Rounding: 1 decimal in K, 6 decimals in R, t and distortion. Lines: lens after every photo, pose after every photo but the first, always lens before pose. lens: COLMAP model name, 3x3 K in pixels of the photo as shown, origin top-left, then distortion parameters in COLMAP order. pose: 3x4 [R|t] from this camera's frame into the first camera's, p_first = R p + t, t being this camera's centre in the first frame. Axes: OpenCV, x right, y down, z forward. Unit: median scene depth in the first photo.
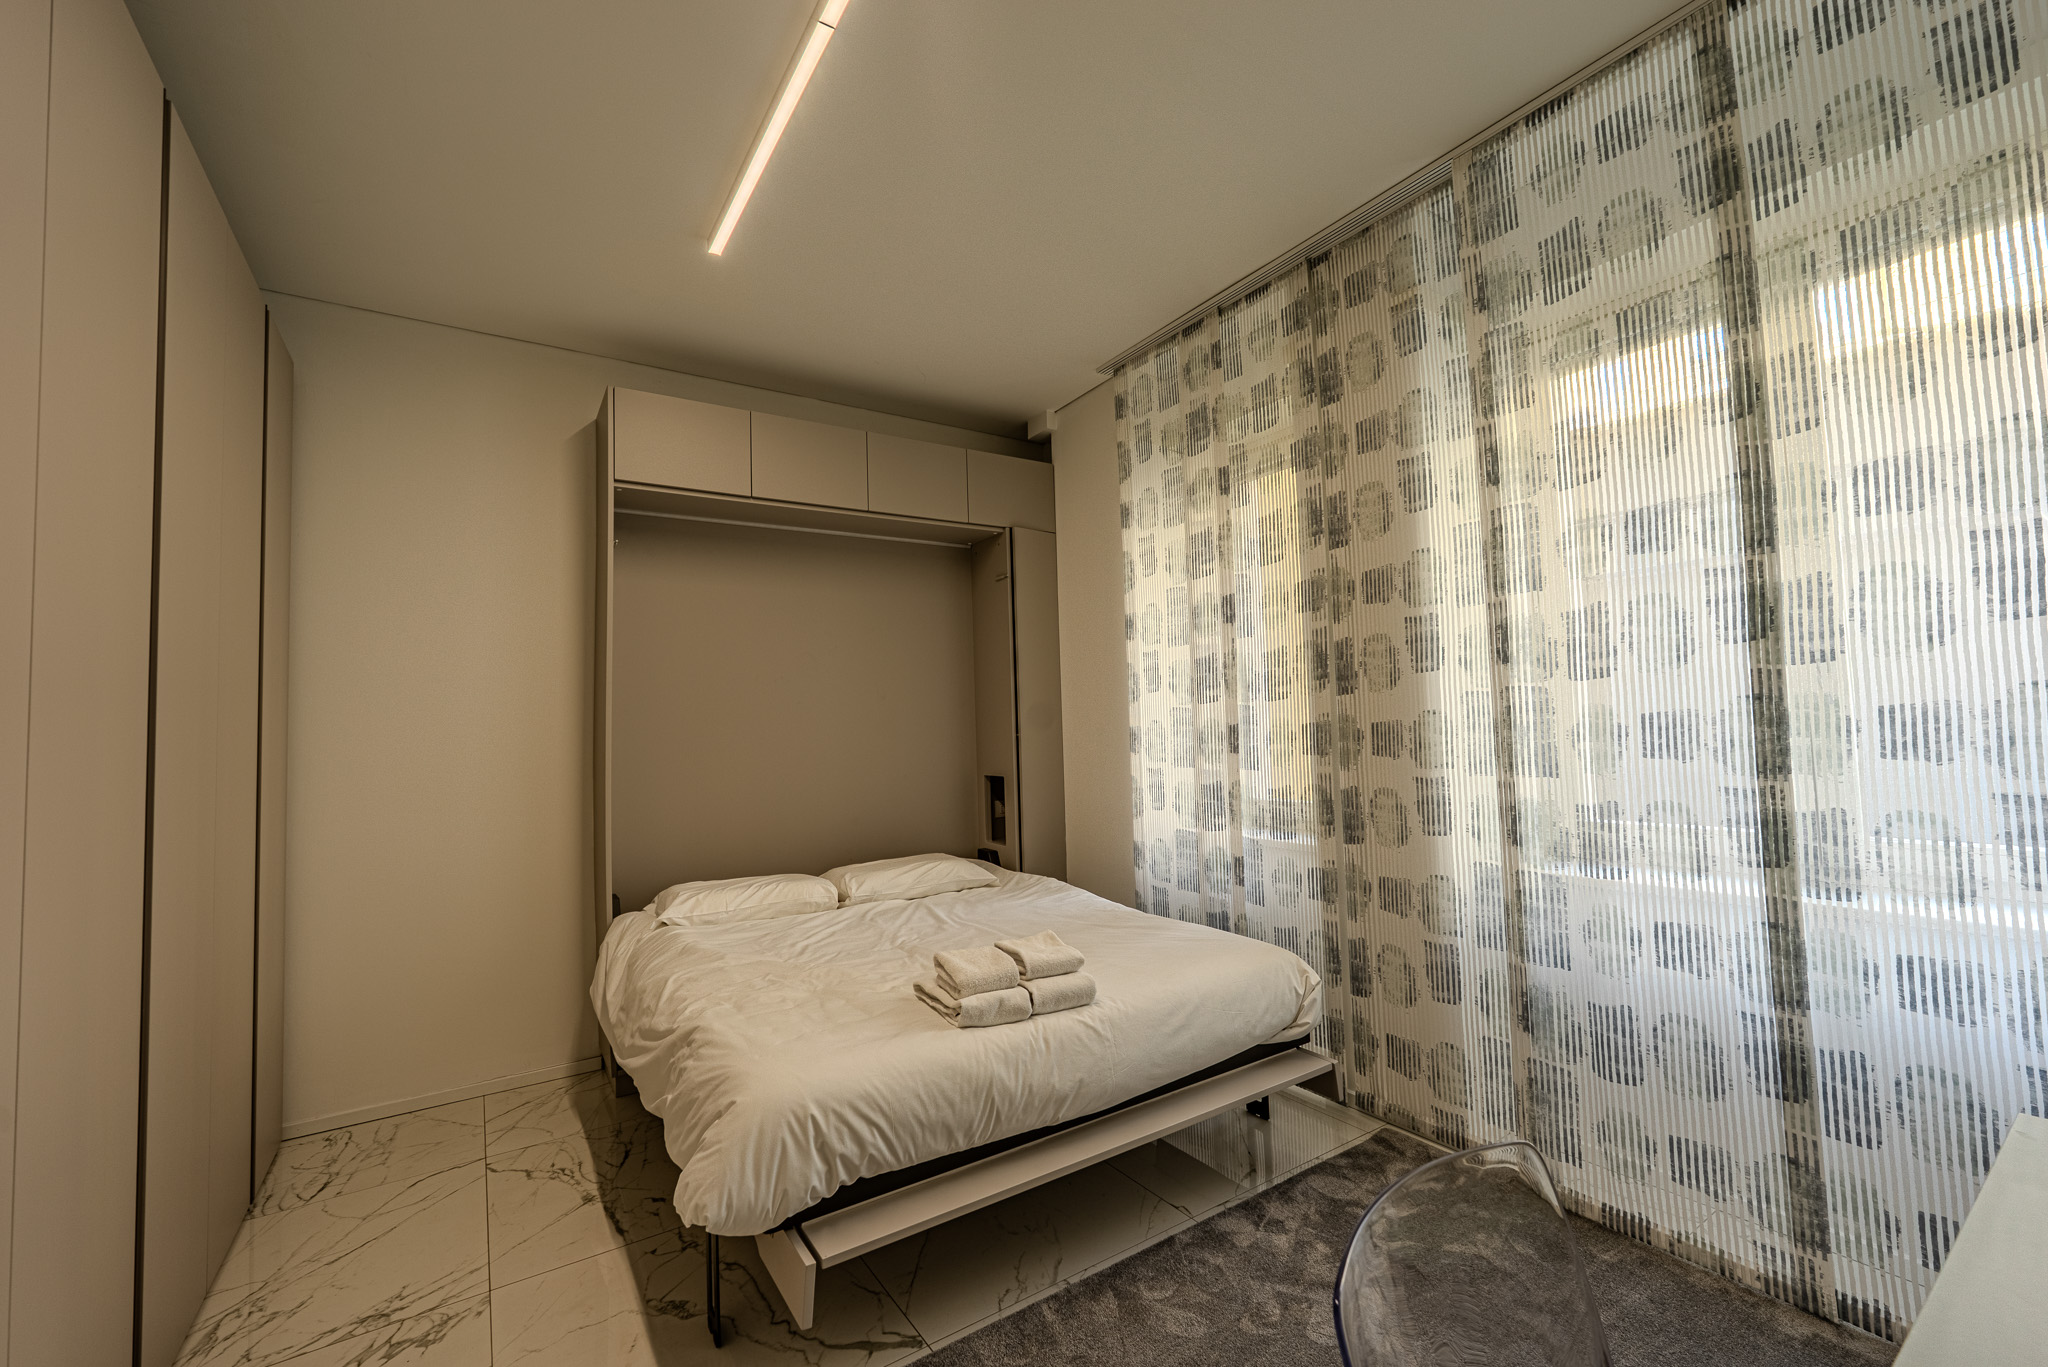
lens RADIAL K [[827.4, 0, 1025.1], [0, 827.4, 691.6], [0, 0, 1]] dist [0.005405, -0.002870]
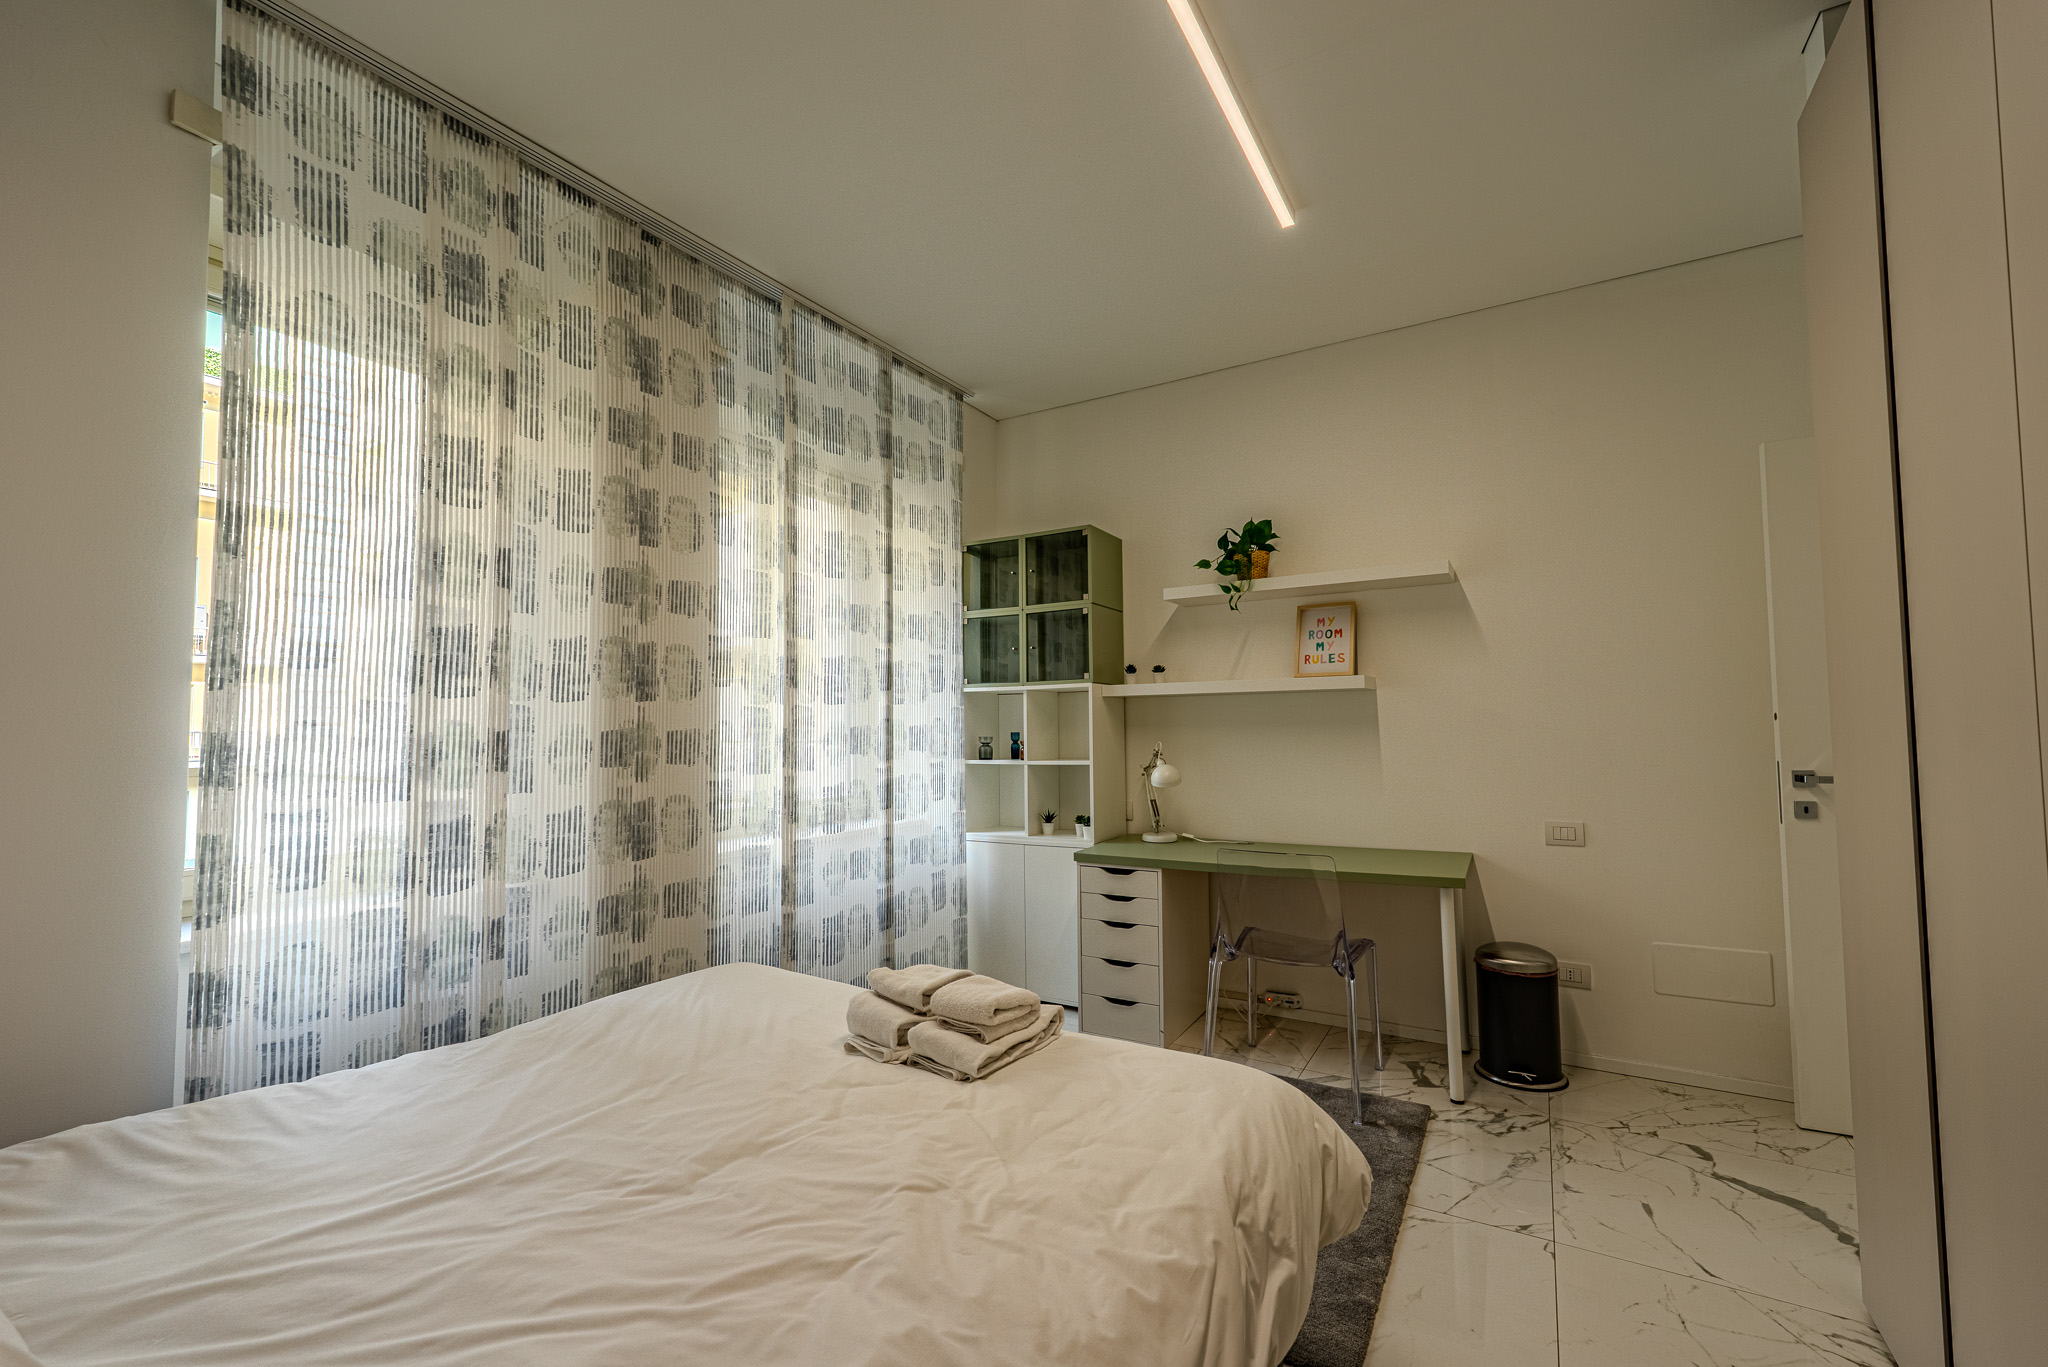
lens RADIAL K [[827.4, 0, 1025.1], [0, 827.4, 691.6], [0, 0, 1]] dist [0.005405, -0.002870]
pose [[-0.420346, 0.073164, 0.904409, -0.644743], [-0.014756, 0.996061, -0.087437, 0.068424], [-0.907244, -0.050099, -0.417611, 0.992235]]
